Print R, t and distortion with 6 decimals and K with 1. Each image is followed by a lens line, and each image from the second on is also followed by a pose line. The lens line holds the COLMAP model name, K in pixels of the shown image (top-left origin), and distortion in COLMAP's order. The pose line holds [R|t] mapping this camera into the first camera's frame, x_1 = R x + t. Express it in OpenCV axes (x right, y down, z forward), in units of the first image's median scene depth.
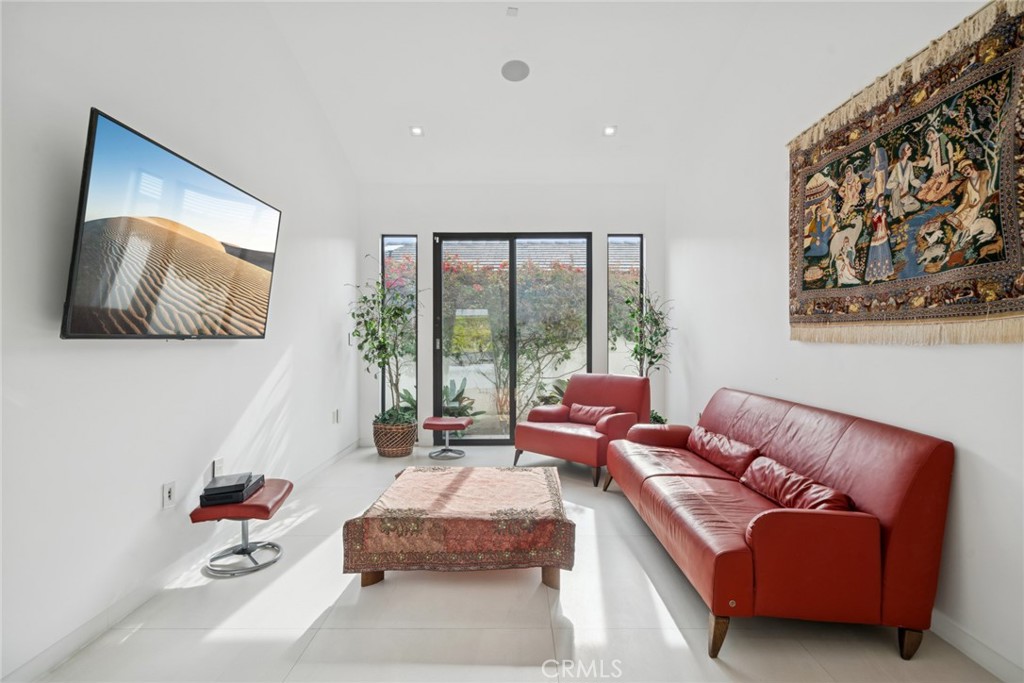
lens RADIAL K [[497.1, 0, 512.0], [0, 497.1, 341.5], [0, 0, 1]] dist [0.003723, 0.000823]
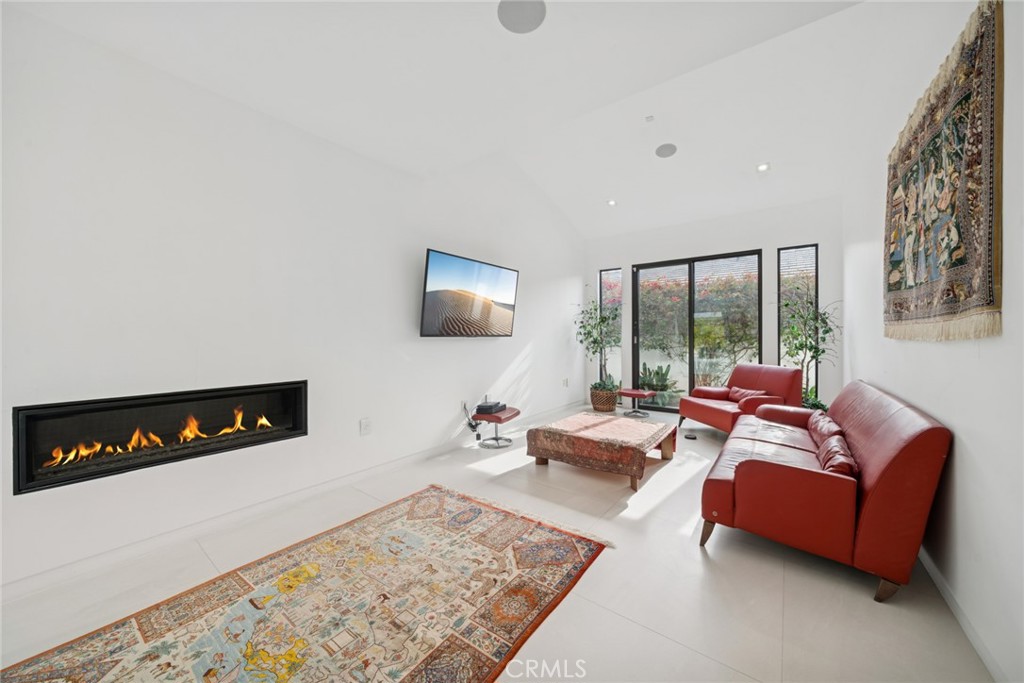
lens RADIAL K [[359.2, 0, 512.0], [0, 359.2, 341.5], [0, 0, 1]] dist [-0.001561, -0.000160]
pose [[0.797469, 0.005444, -0.603335, 0.416738], [-0.000968, 0.999970, 0.007743, 0.002505], [0.603359, -0.005591, 0.797450, -0.151479]]
